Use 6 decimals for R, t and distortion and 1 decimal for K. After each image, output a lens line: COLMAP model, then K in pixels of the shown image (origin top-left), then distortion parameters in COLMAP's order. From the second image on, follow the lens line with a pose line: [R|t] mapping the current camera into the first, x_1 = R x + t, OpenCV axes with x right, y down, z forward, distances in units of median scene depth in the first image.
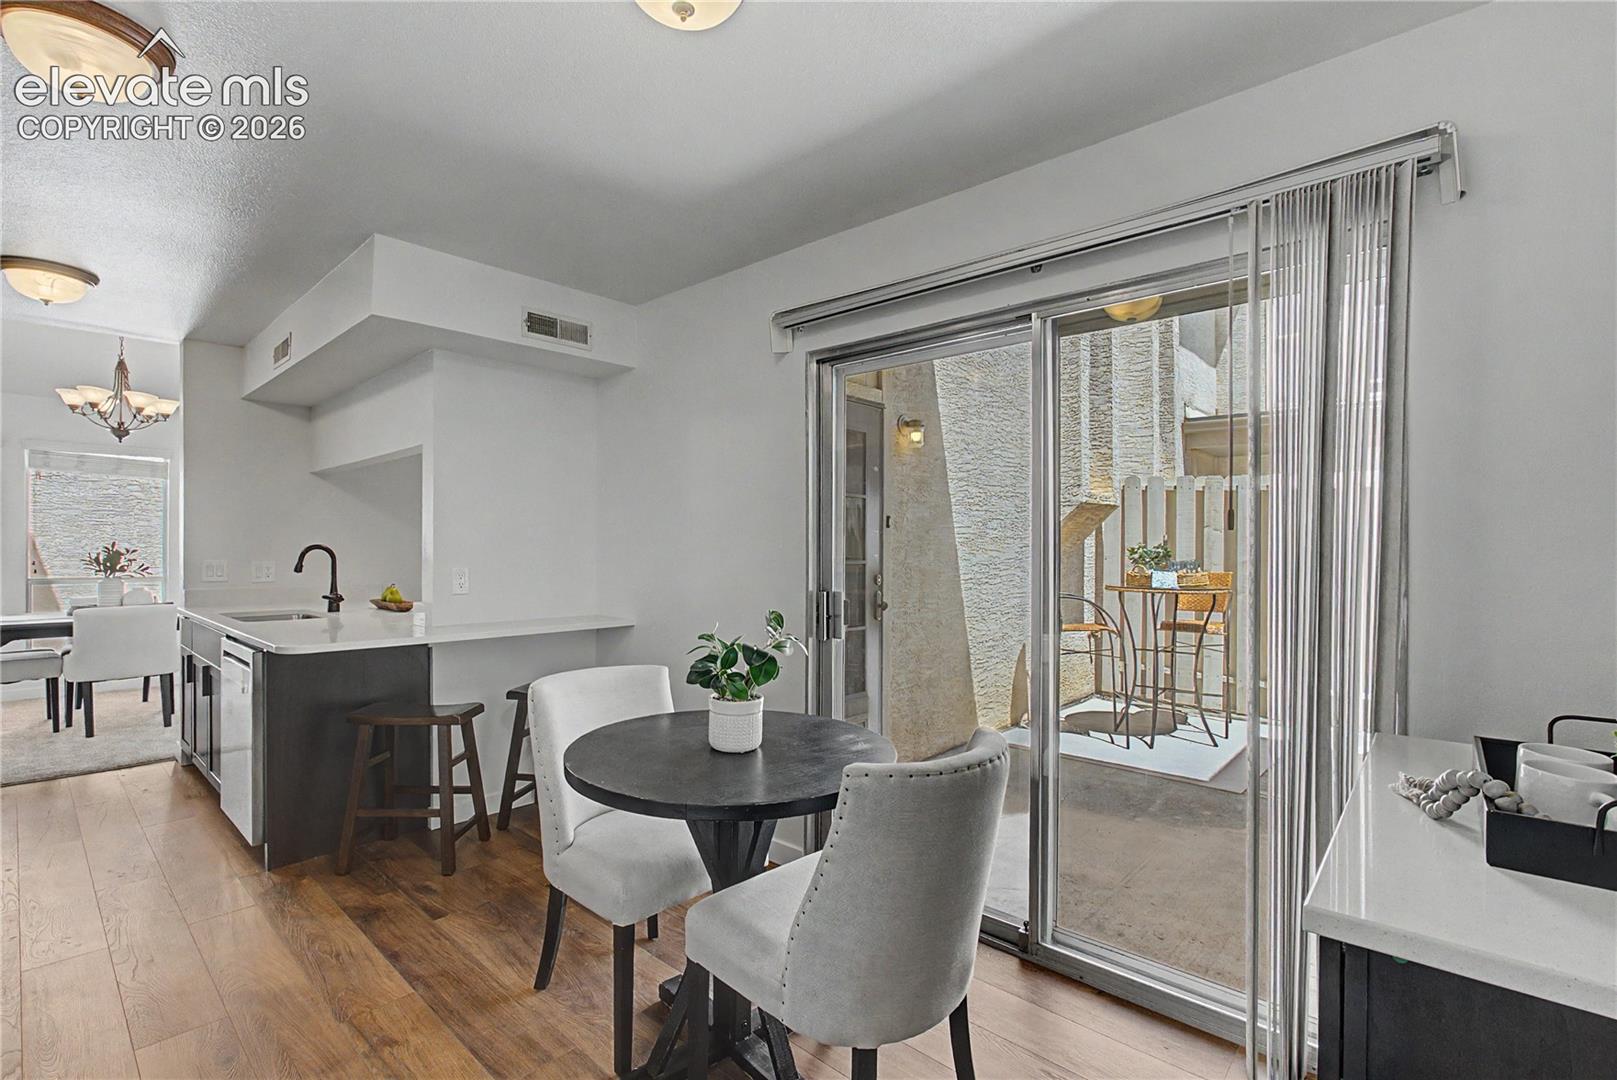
lens RADIAL K [[729.4, 0, 808.0], [0, 729.4, 521.9], [0, 0, 1]] dist [-0.031064, 0.005767]
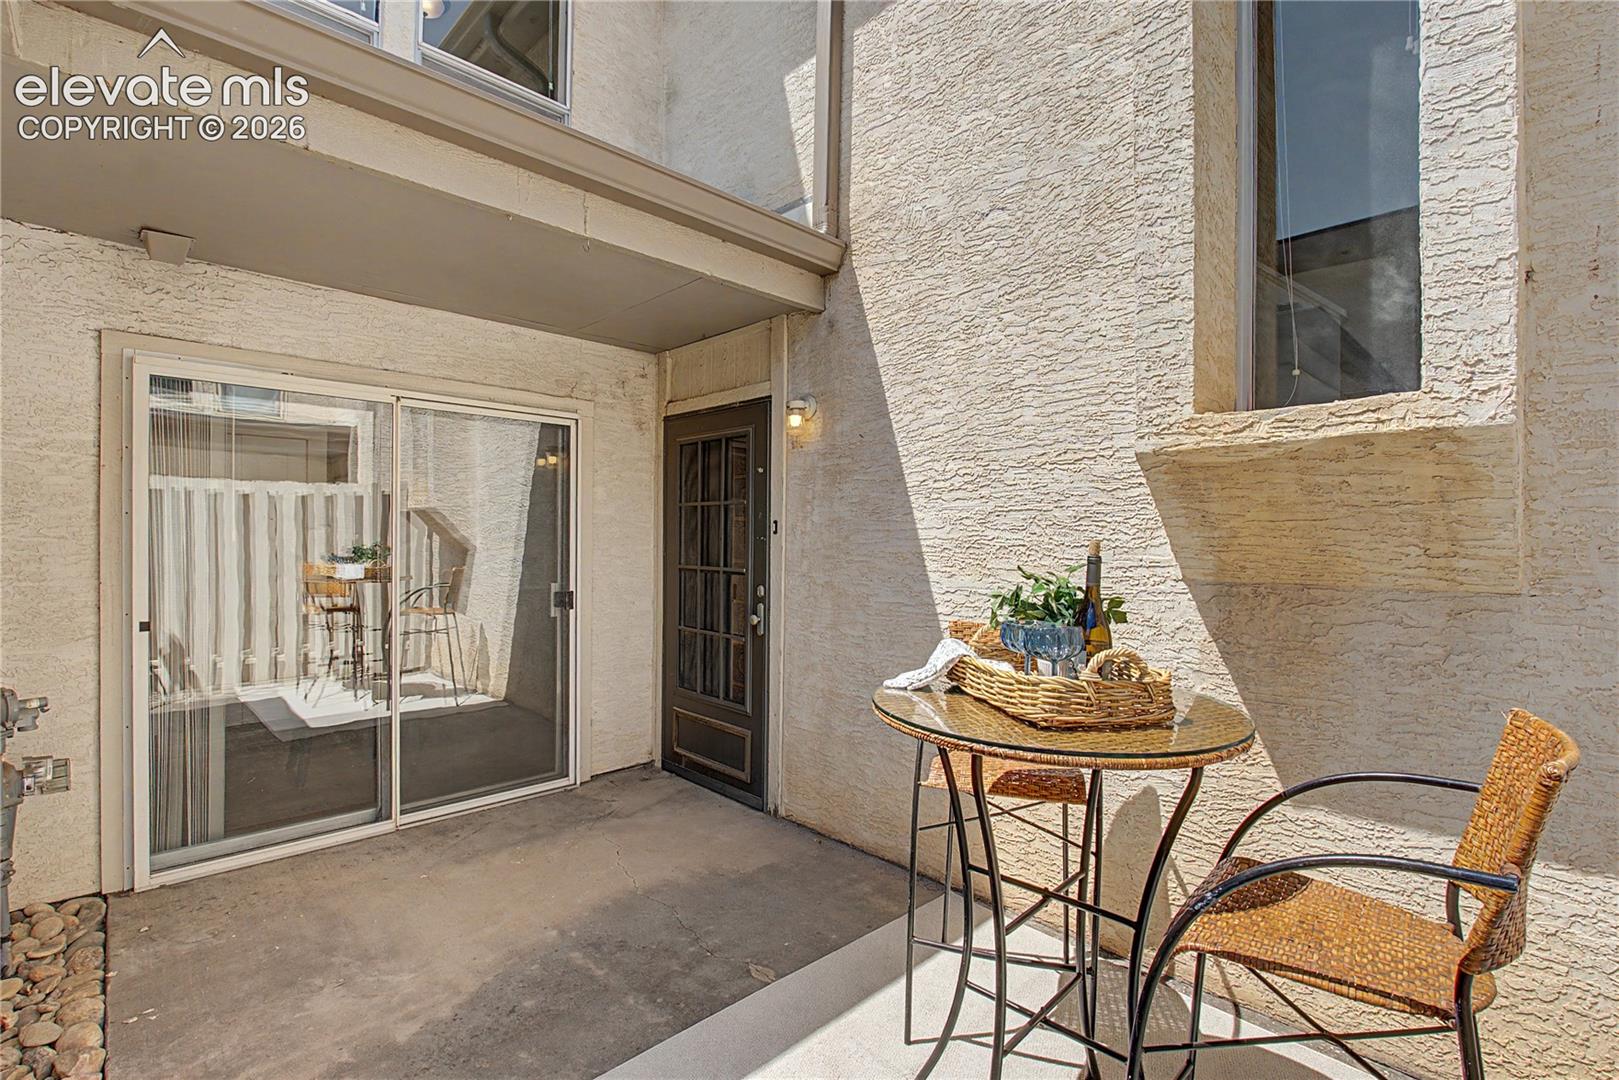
lens RADIAL K [[730.3, 0, 809.0], [0, 730.3, 521.9], [0, 0, 1]] dist [-0.031064, 0.005767]
pose [[-0.059463, -0.025306, -0.997910, 0.982591], [0.025216, 0.999322, -0.026845, 0.018118], [0.997912, -0.026760, -0.058785, 1.091119]]
